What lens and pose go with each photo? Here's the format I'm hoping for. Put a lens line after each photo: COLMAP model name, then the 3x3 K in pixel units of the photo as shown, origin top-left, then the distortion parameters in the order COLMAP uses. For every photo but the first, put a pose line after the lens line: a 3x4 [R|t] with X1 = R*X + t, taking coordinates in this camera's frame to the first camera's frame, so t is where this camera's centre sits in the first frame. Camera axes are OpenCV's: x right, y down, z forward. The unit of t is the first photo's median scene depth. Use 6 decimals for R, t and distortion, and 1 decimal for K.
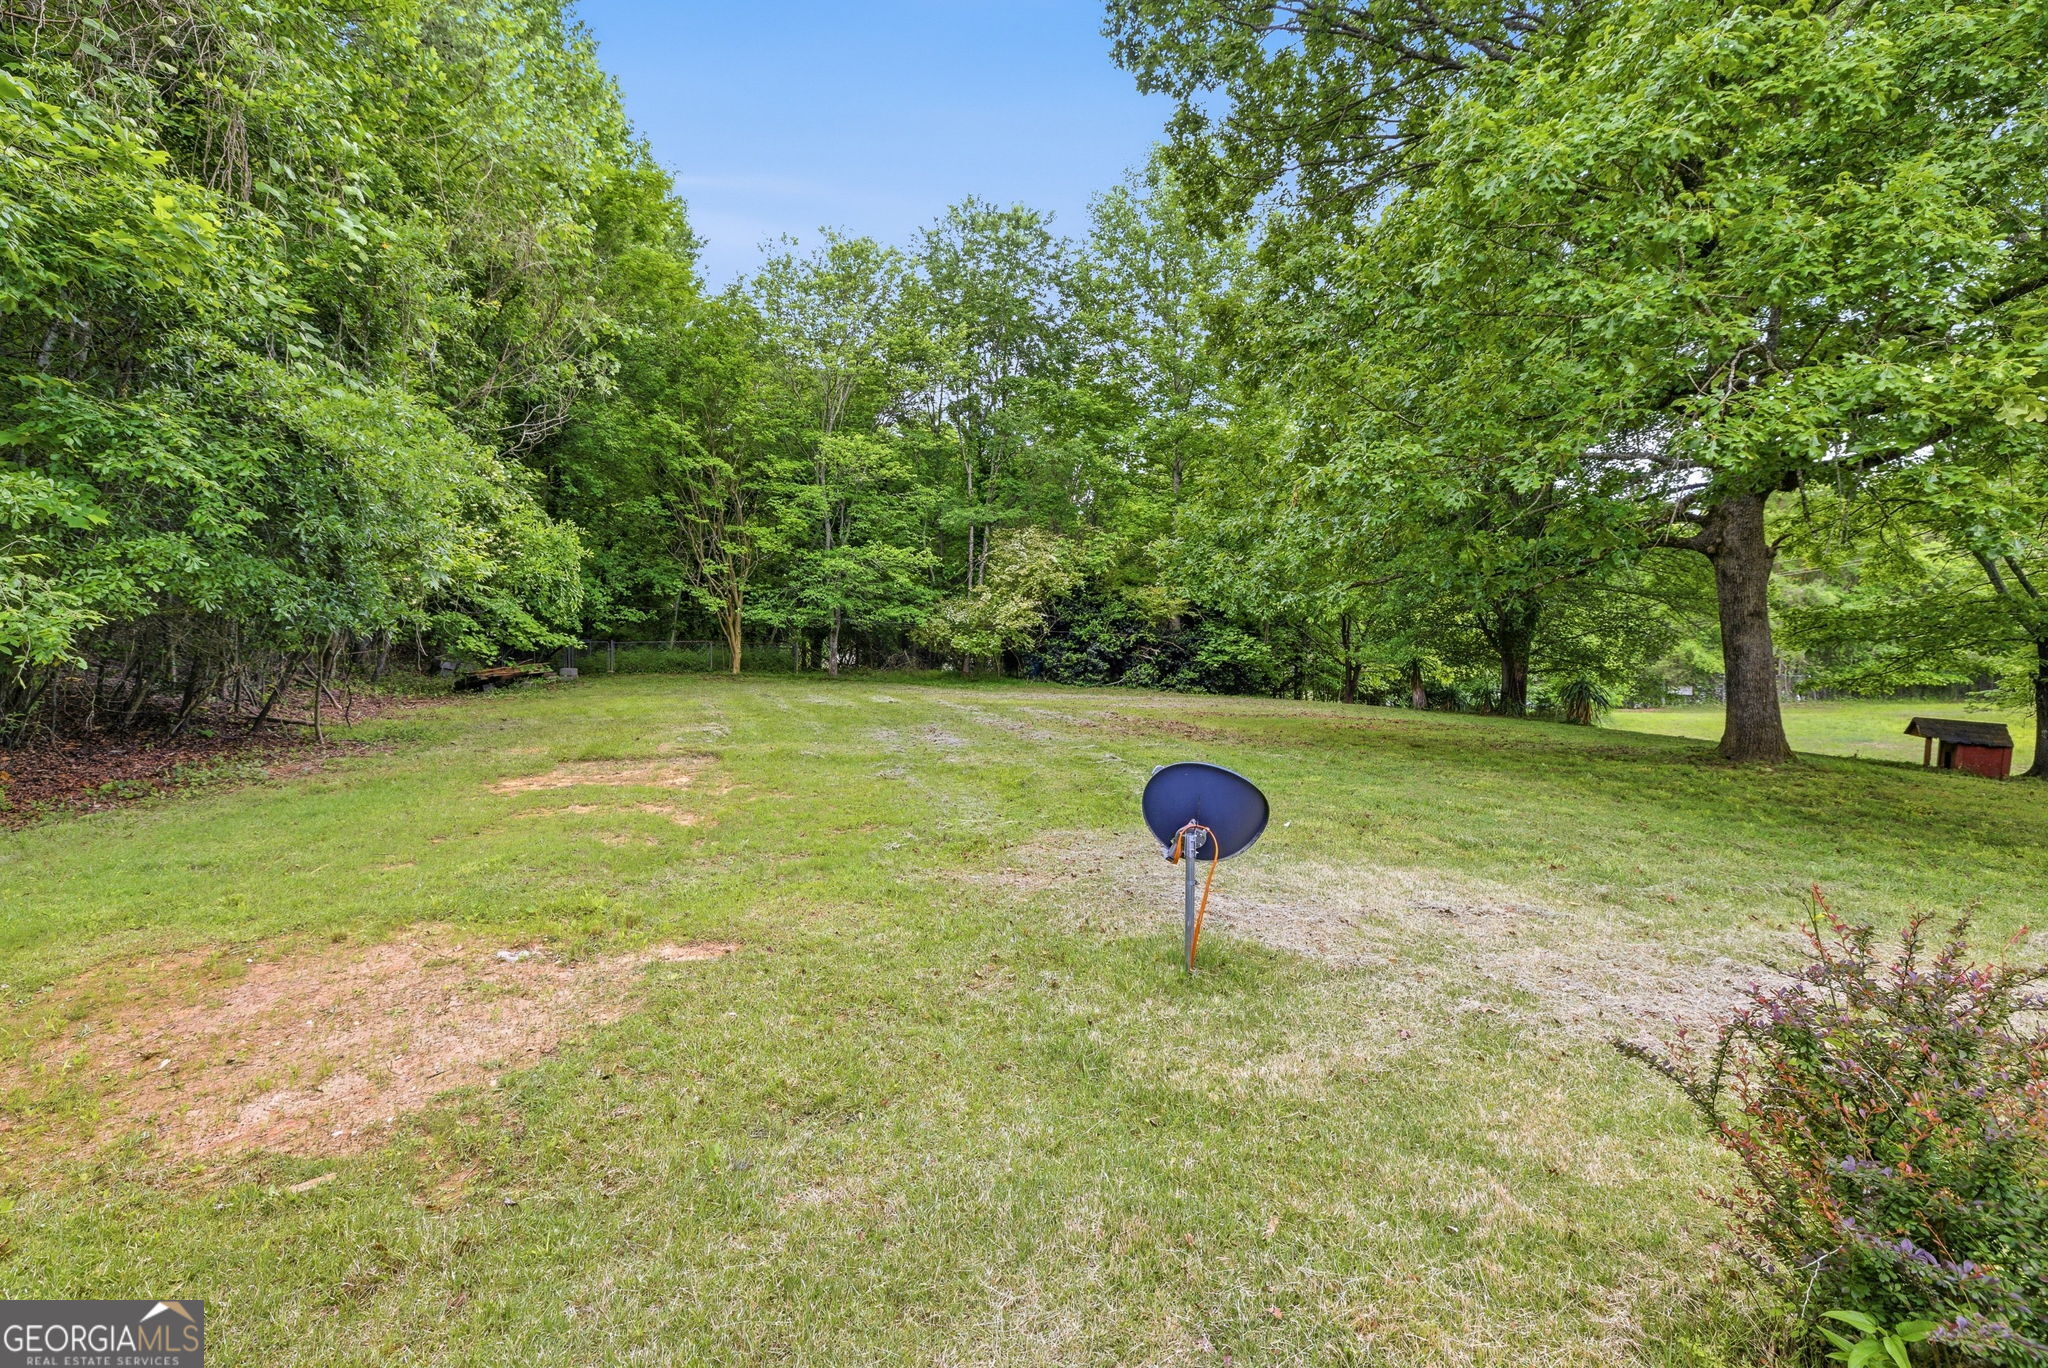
lens RADIAL K [[875.2, 0, 1033.5], [0, 875.2, 679.3], [0, 0, 1]] dist [0.001898, -0.000292]
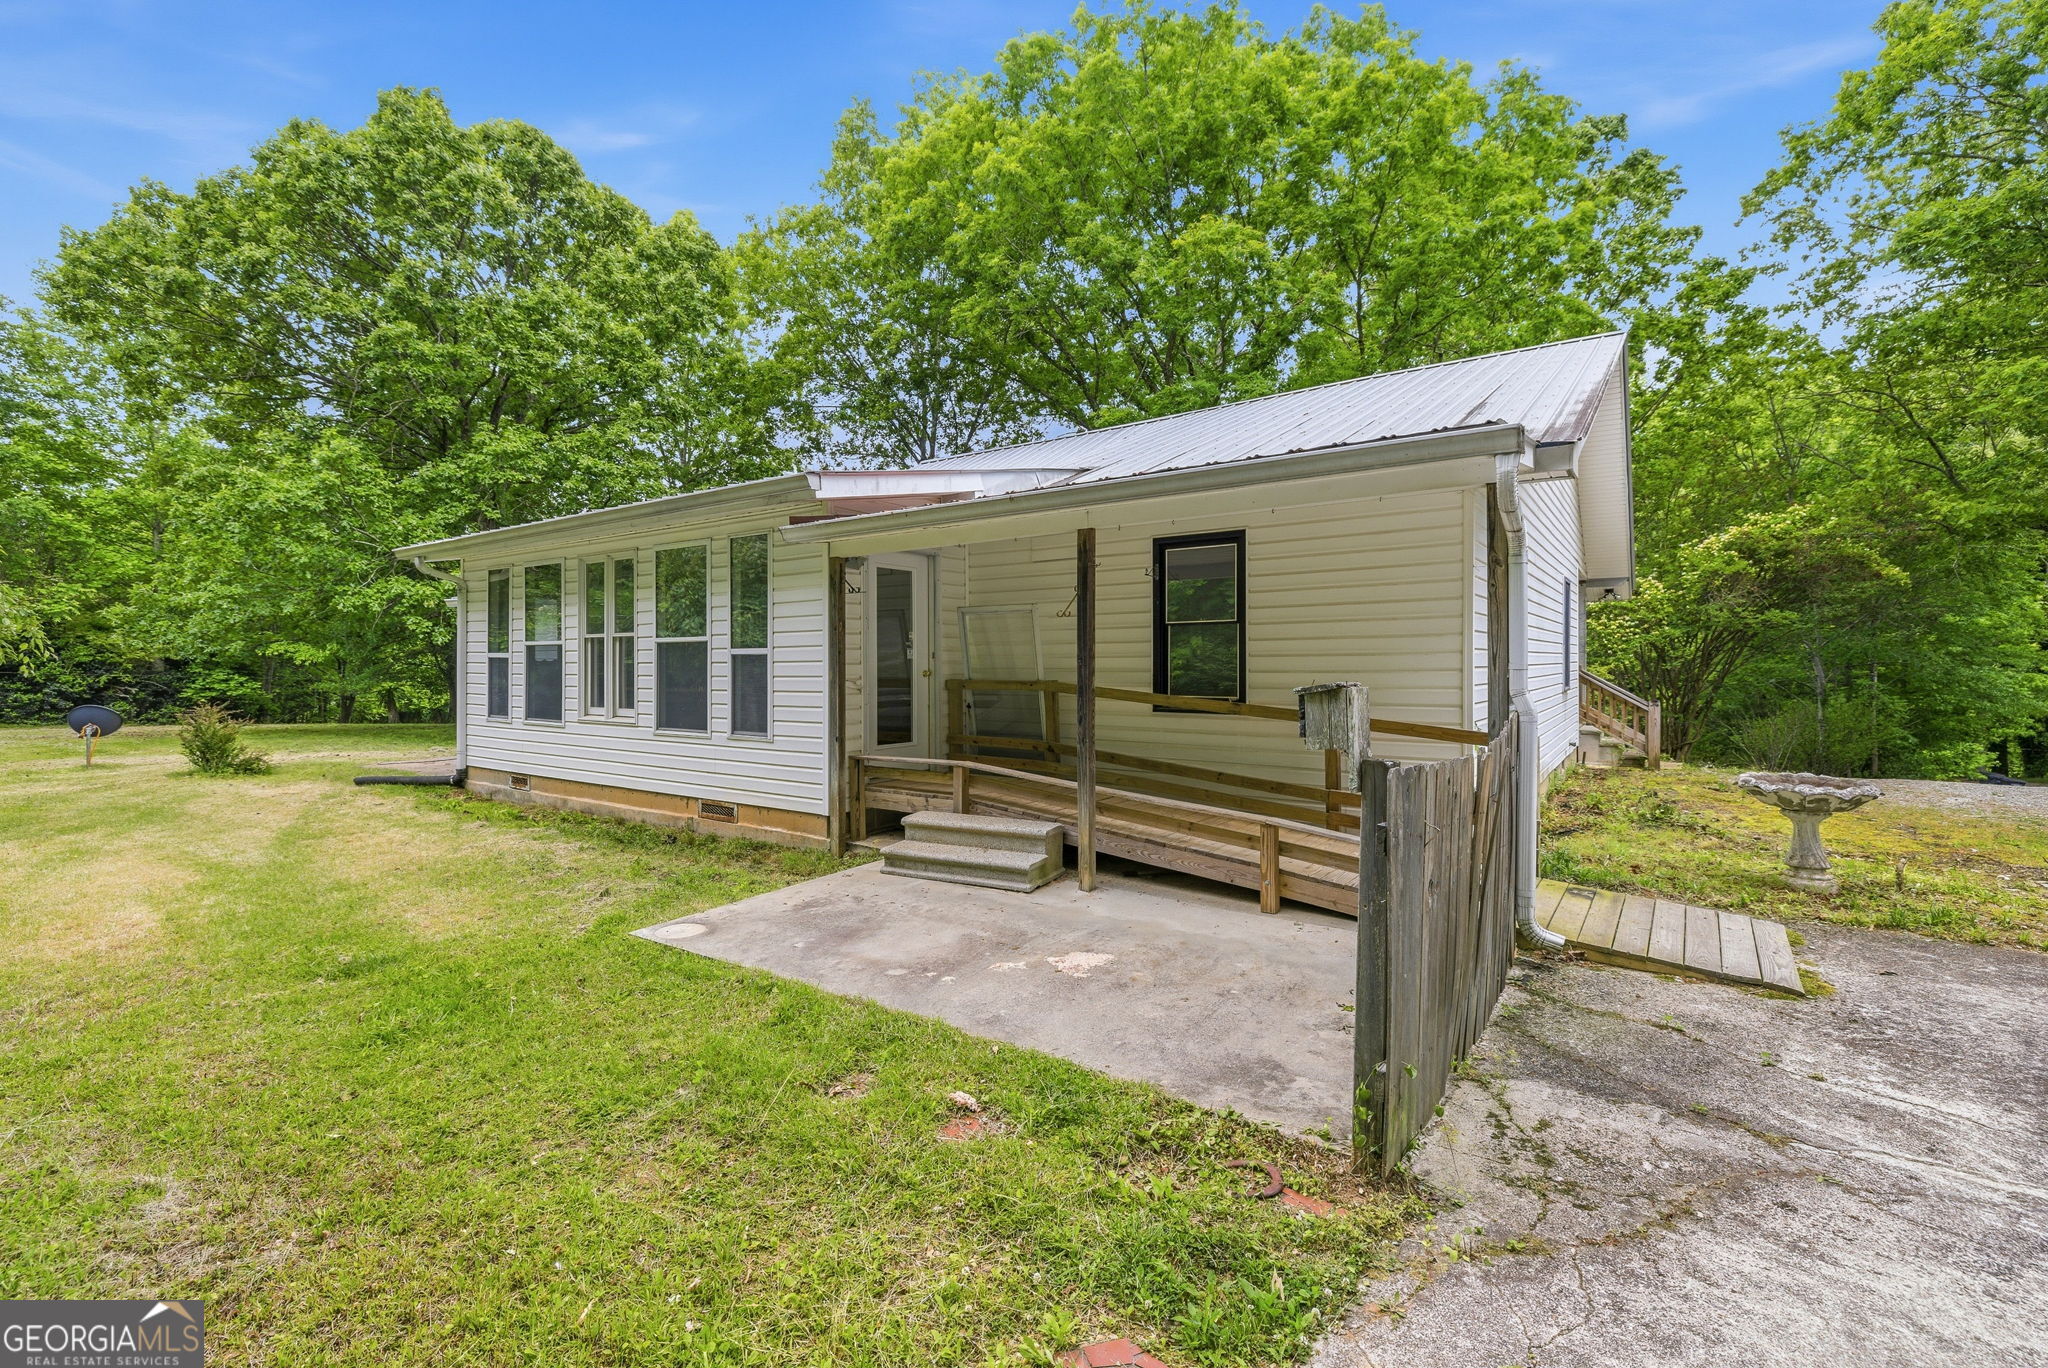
lens RADIAL K [[875.2, 0, 1015.3], [0, 875.2, 671.7], [0, 0, 1]] dist [0.001898, -0.000292]
pose [[0.625049, -0.008478, 0.780540, -0.032715], [0.054001, 0.998015, -0.032403, 0.042927], [-0.778716, 0.062403, 0.624266, -0.604743]]
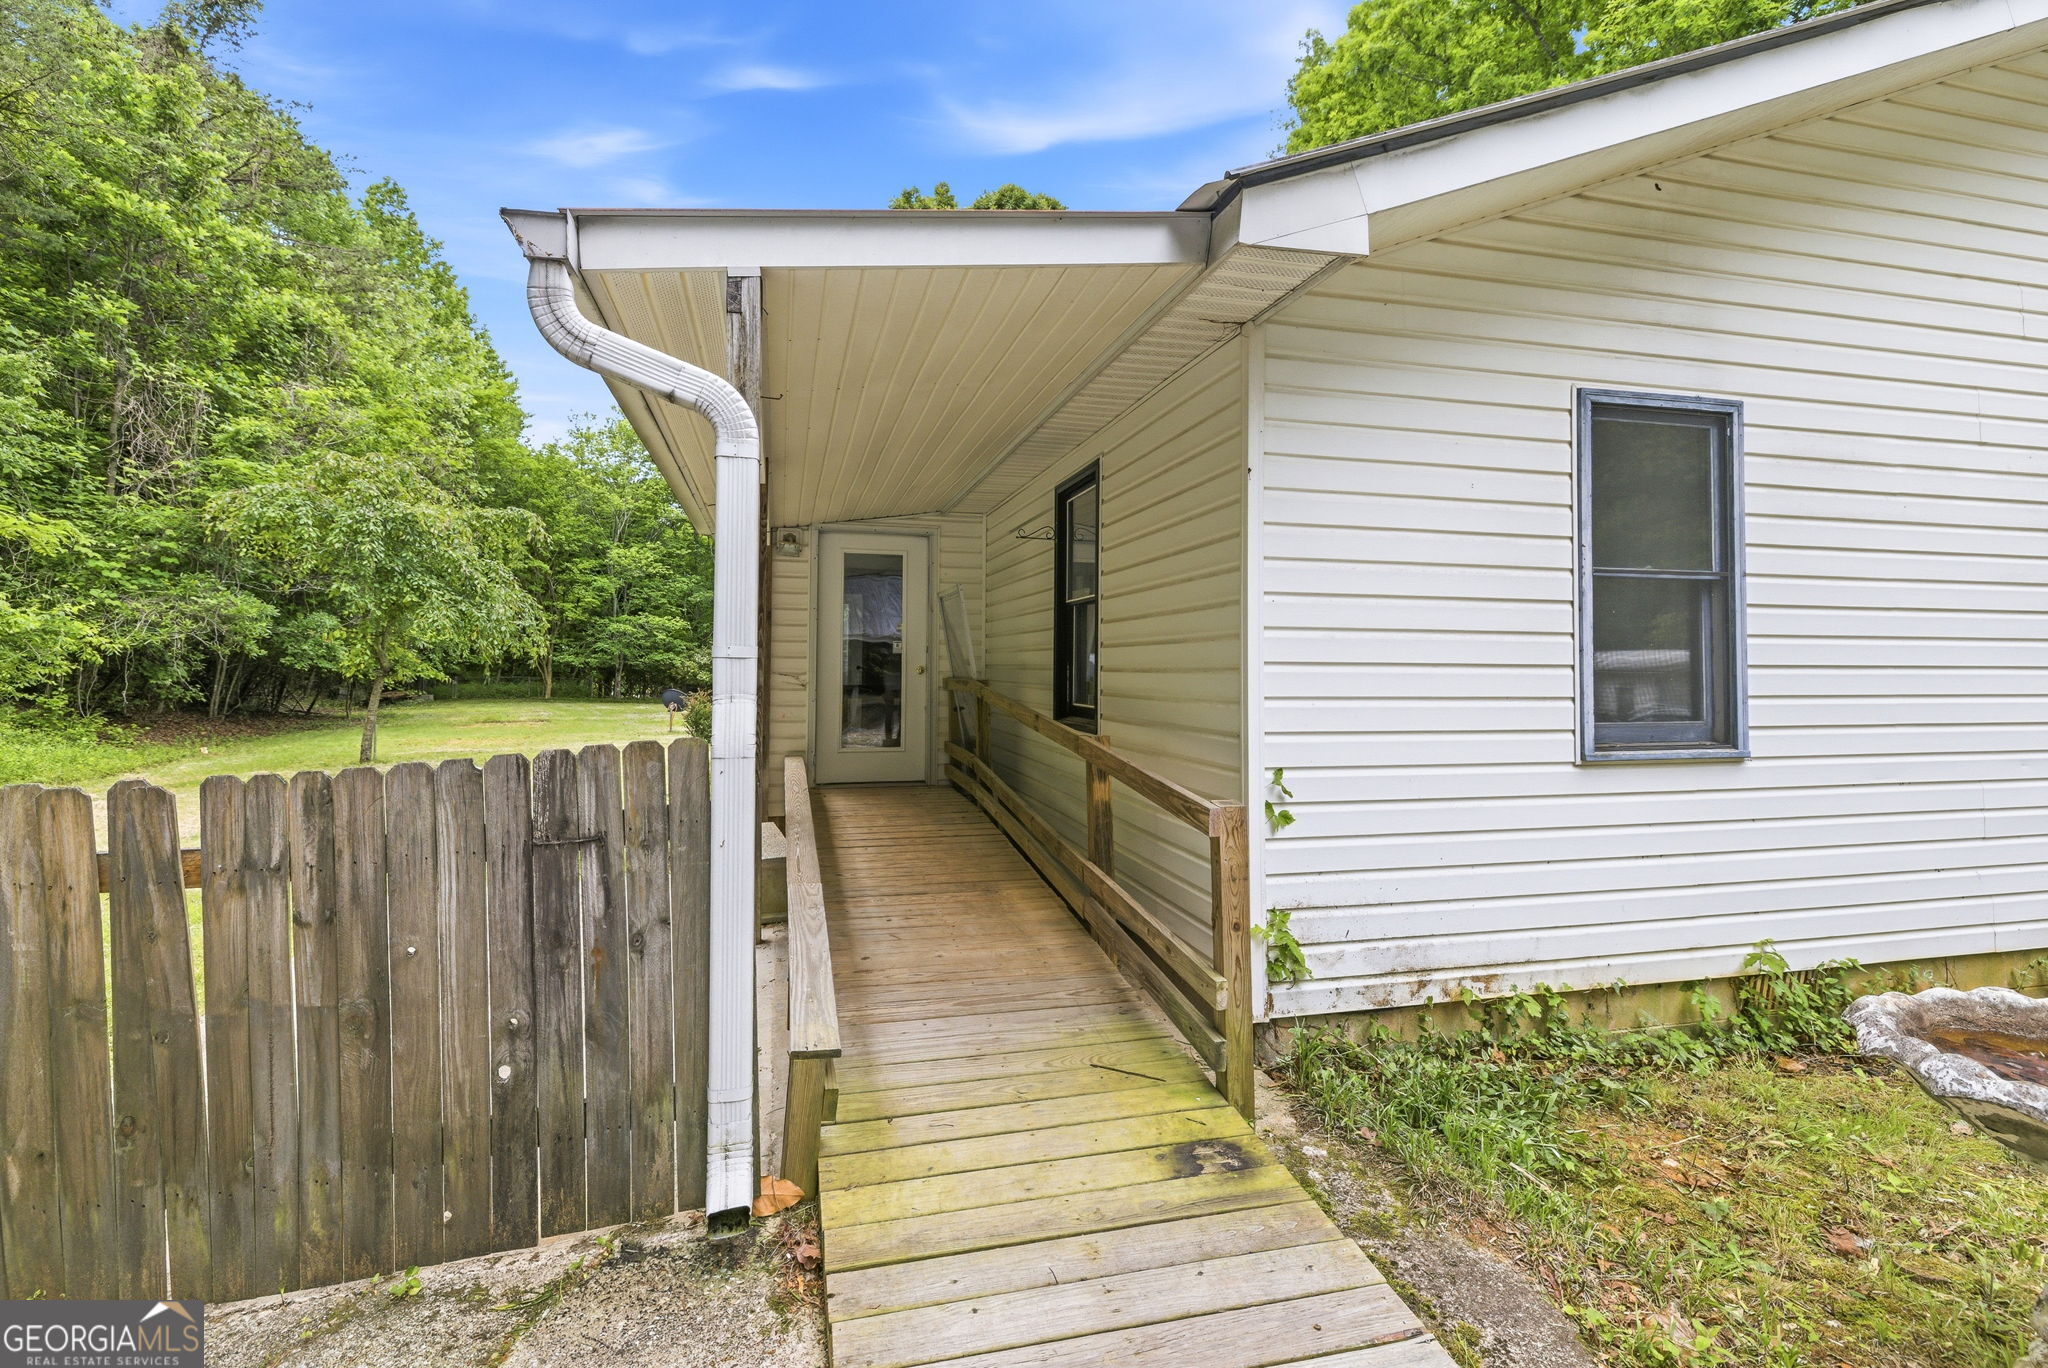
lens RADIAL K [[875.2, 0, 1031.0], [0, 875.2, 667.4], [0, 0, 1]] dist [0.001898, -0.000292]
pose [[0.980906, -0.009534, 0.194248, 0.192770], [0.021143, 0.998105, -0.057781, 0.047922], [-0.193329, 0.060785, 0.979249, -0.674900]]
